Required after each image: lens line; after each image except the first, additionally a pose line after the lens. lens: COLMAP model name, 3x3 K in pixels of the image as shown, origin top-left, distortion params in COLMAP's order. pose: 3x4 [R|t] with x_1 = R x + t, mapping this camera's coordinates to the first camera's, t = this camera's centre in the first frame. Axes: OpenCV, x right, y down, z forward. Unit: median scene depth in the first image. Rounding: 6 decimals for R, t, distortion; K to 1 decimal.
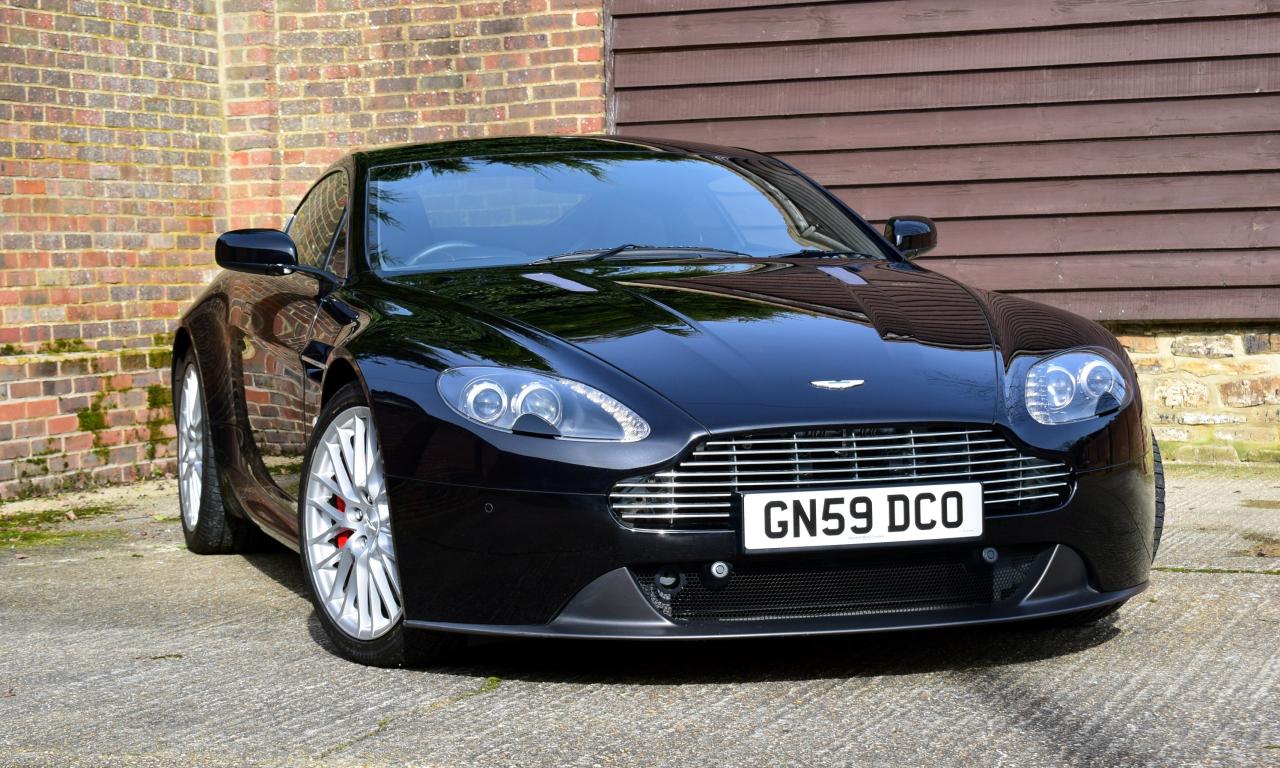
lens RADIAL K [[2893.6, 0, 639.1], [0, 2893.6, 356.5], [0, 0, 1]] dist [0.062475, 0.129461]
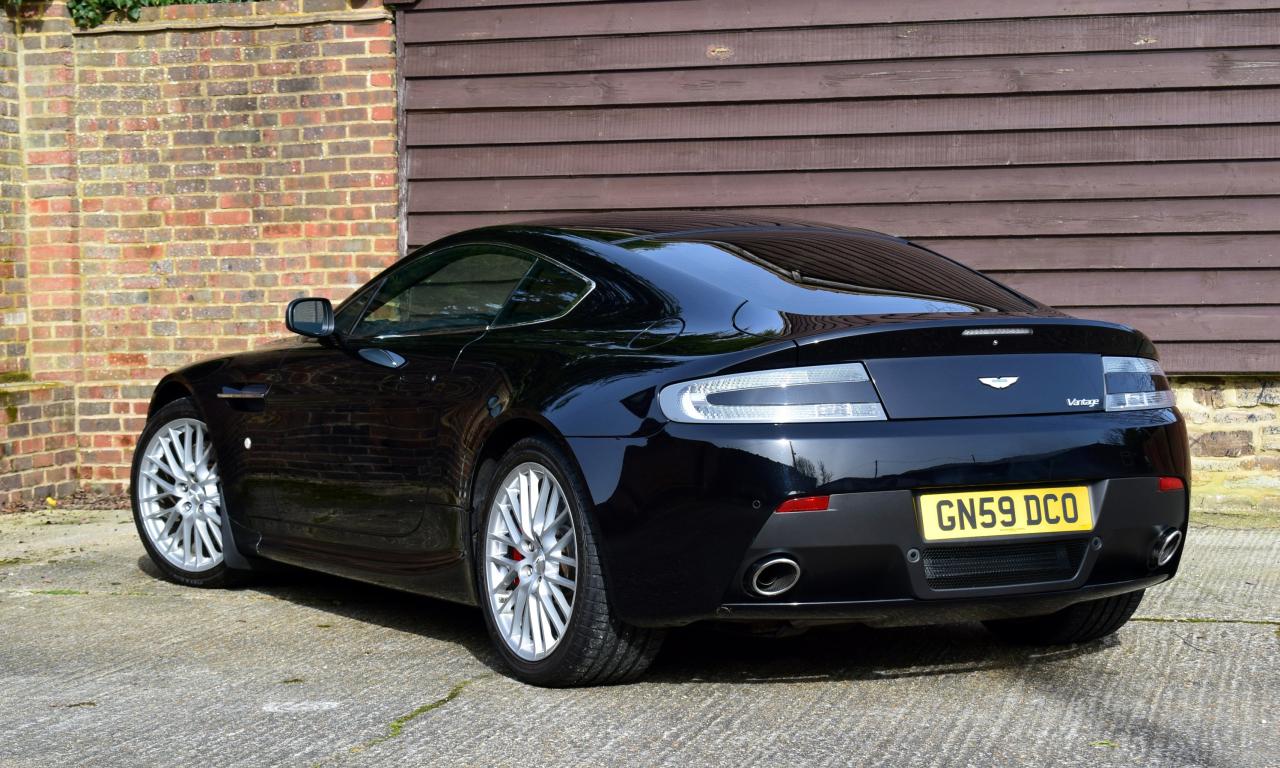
lens RADIAL K [[2893.6, 0, 639.1], [0, 2893.6, 356.5], [0, 0, 1]] dist [0.062475, 0.129461]
pose [[0.994068, 0.007172, 0.108526, -0.039658], [-0.006969, 0.999973, -0.002246, -0.014598], [-0.108539, 0.001477, 0.994091, -0.061512]]
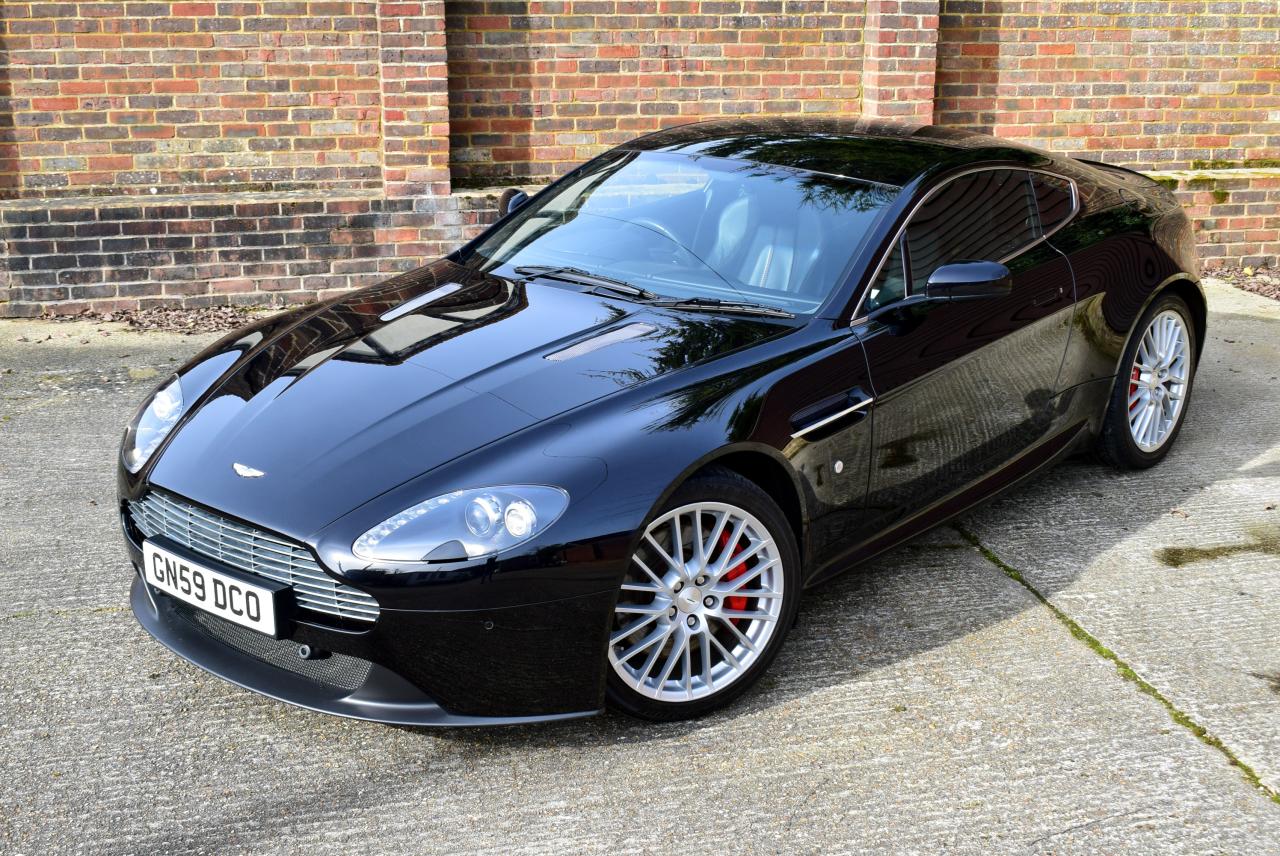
lens RADIAL K [[1705.7, 0, 640.0], [0, 1705.7, 428.0], [0, 0, 1]] dist [-0.048074, 0.039859]
pose [[0.551602, 0.267109, -0.790182, 0.343511], [-0.047448, 0.955853, 0.289989, -0.105858], [0.832757, -0.122466, 0.539924, 0.373458]]
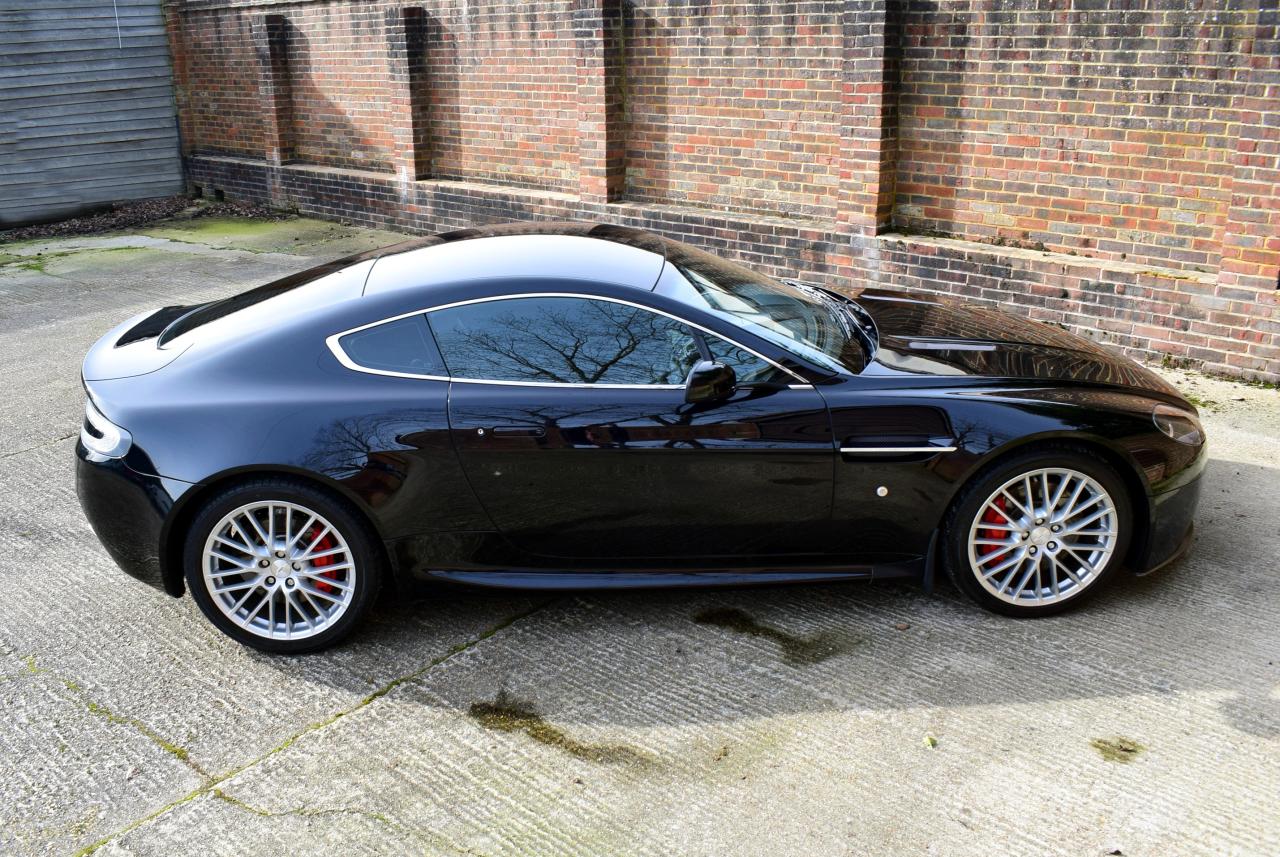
lens RADIAL K [[1127.1, 0, 597.7], [0, 1127.1, 445.8], [0, 0, 1]] dist [-0.095251, 0.017186]
pose [[-0.383006, 0.359804, -0.850792, 0.357151], [0.007163, 0.922153, 0.386758, -0.126261], [0.923718, 0.142037, -0.355768, 0.797662]]
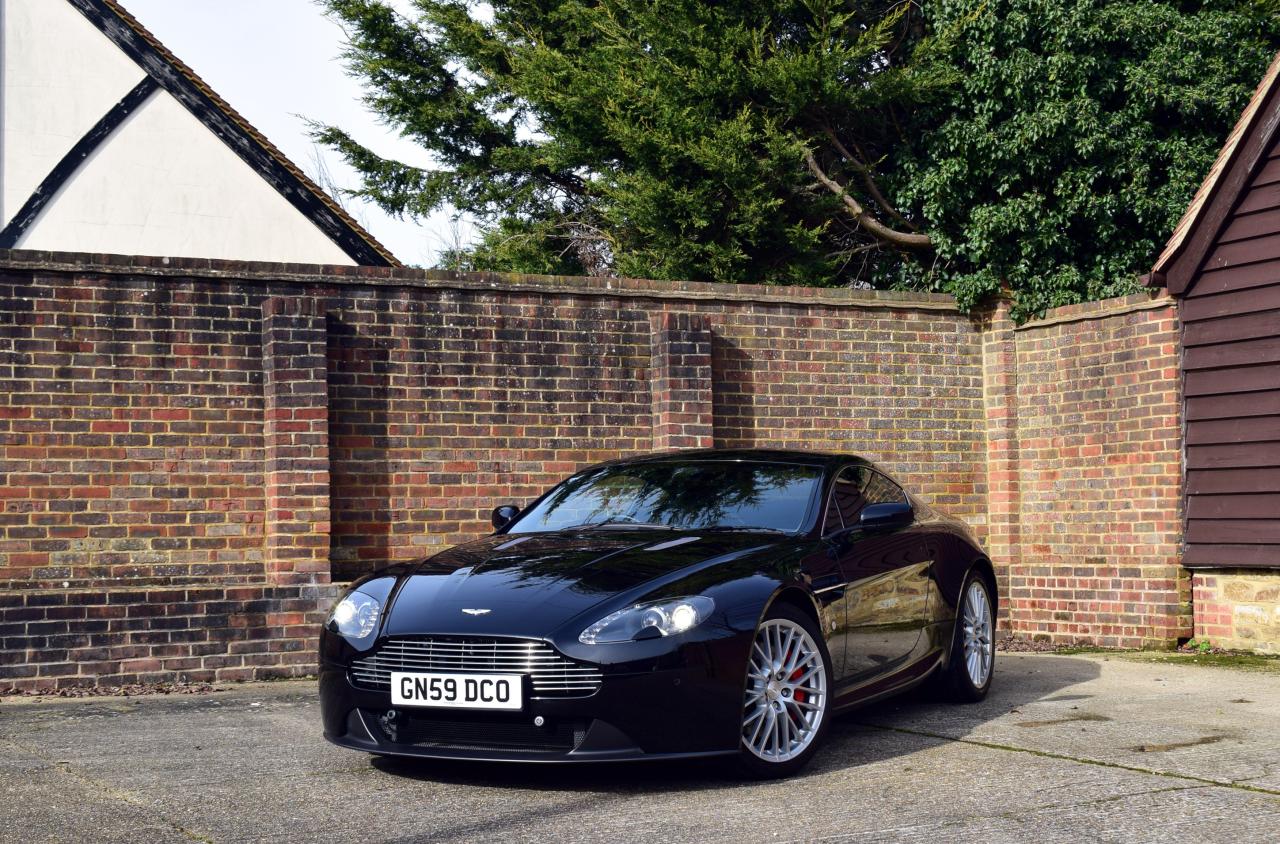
lens RADIAL K [[1930.4, 0, 640.0], [0, 1930.4, 422.0], [0, 0, 1]] dist [-0.025426, 0.022047]
pose [[0.752344, -0.014977, -0.658600, 0.435037], [-0.027589, 0.998148, -0.054214, -0.020920], [0.658192, 0.058957, 0.750538, 0.102734]]
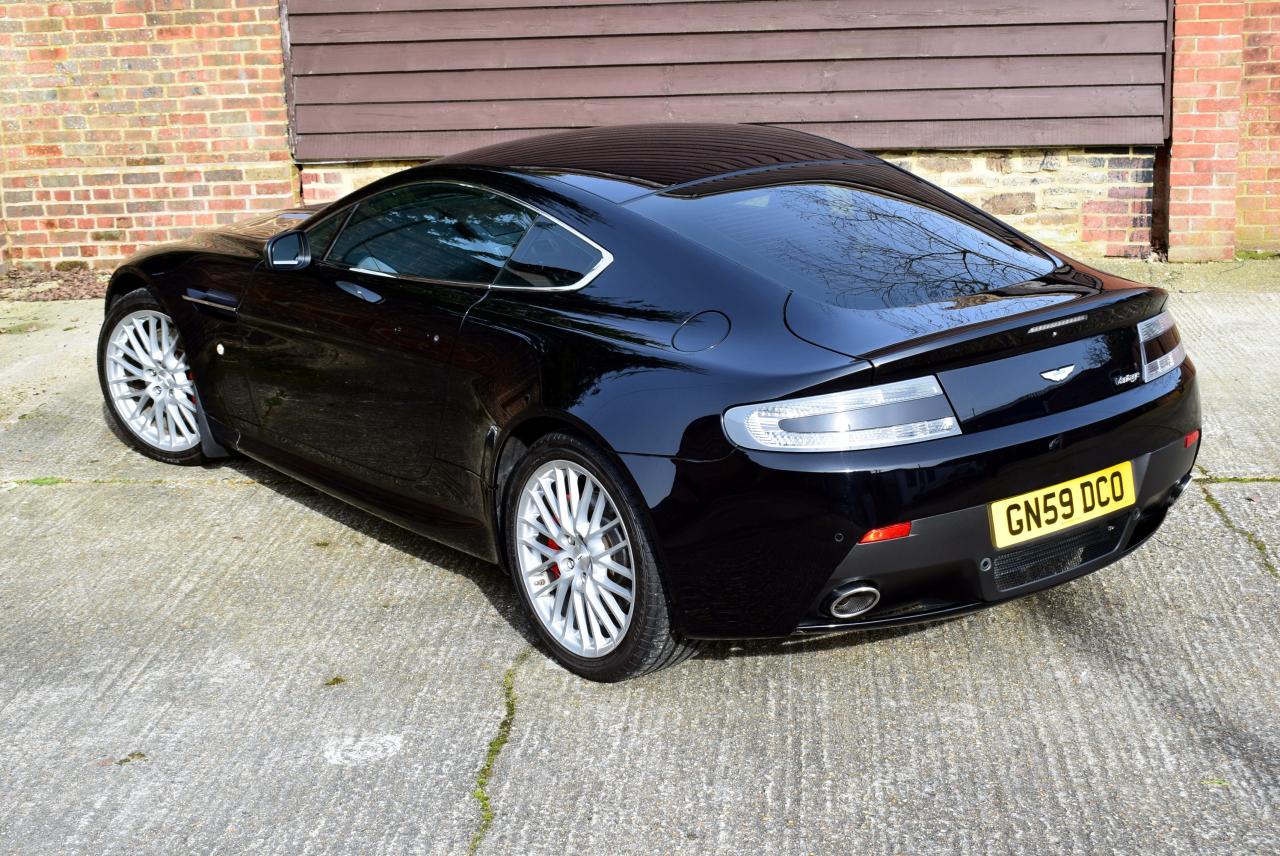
lens RADIAL K [[1999.7, 0, 640.0], [0, 1999.7, 428.0], [0, 0, 1]] dist [-0.021783, 0.030411]
pose [[0.968006, -0.082438, 0.237000, -0.079067], [0.024508, 0.971037, 0.237667, -0.098053], [-0.249729, -0.224255, 0.941990, 0.161504]]
